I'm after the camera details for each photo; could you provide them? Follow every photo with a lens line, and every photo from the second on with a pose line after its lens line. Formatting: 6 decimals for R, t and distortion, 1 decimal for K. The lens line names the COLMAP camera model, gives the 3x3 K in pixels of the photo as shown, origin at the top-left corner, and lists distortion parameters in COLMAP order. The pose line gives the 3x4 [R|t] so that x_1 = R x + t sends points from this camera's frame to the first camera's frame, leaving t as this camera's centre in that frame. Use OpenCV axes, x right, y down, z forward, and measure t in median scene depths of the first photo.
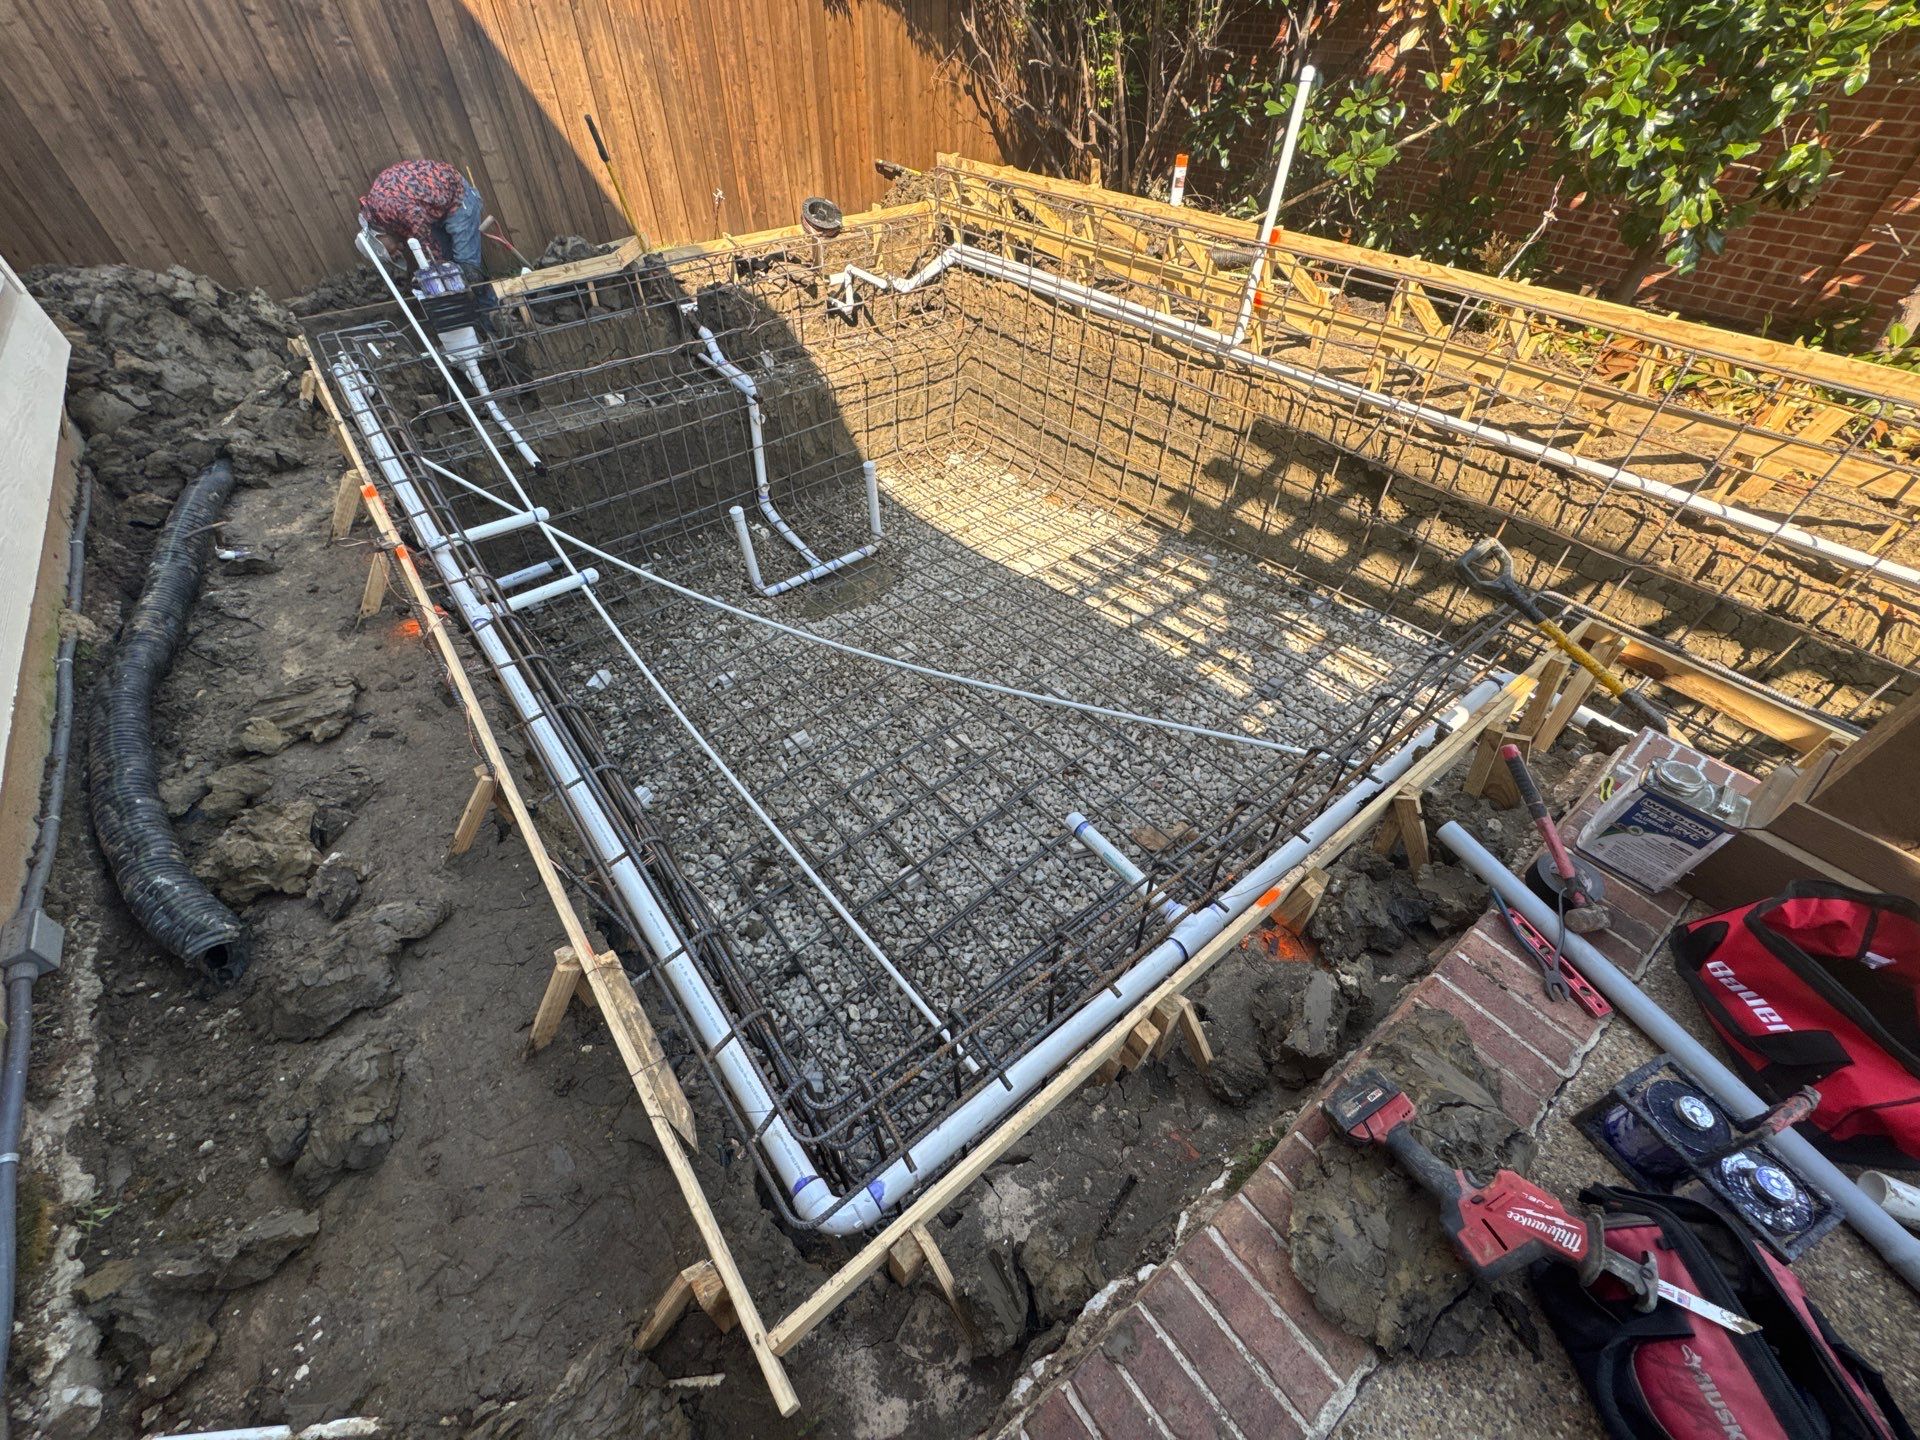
lens RADIAL K [[752.7, 0, 950.0], [0, 752.7, 724.2], [0, 0, 1]] dist [-0.002270, -0.000234]
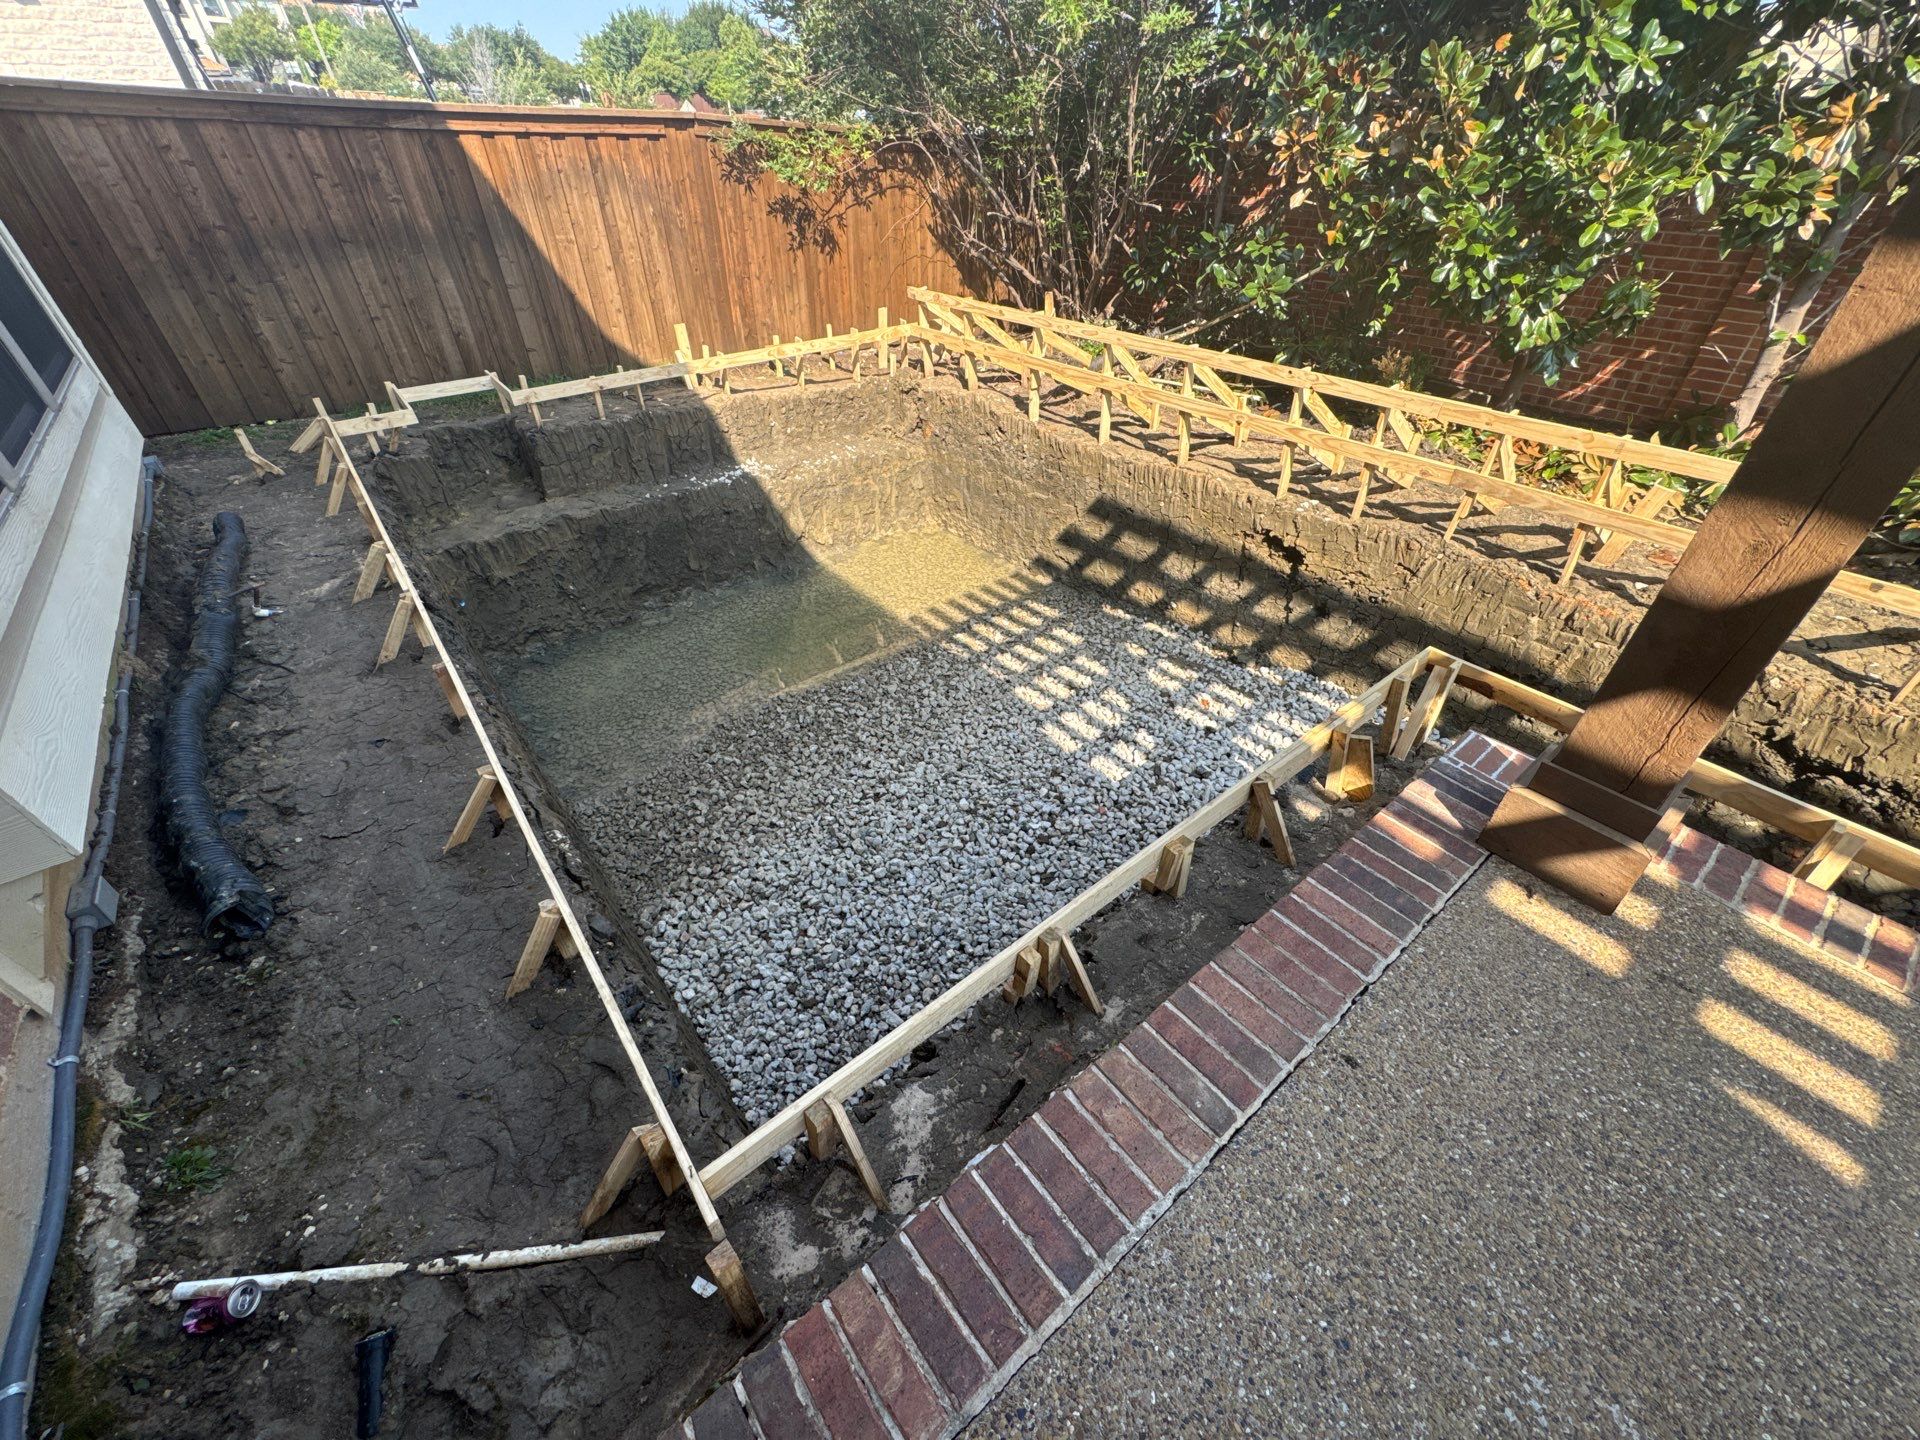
lens RADIAL K [[752.7, 0, 950.0], [0, 752.7, 724.2], [0, 0, 1]] dist [-0.002270, -0.000234]
pose [[0.999884, -0.007481, 0.013249, 0.075751], [0.009055, 0.992366, -0.122993, 0.118750], [-0.012228, 0.123098, 0.992319, -0.154100]]
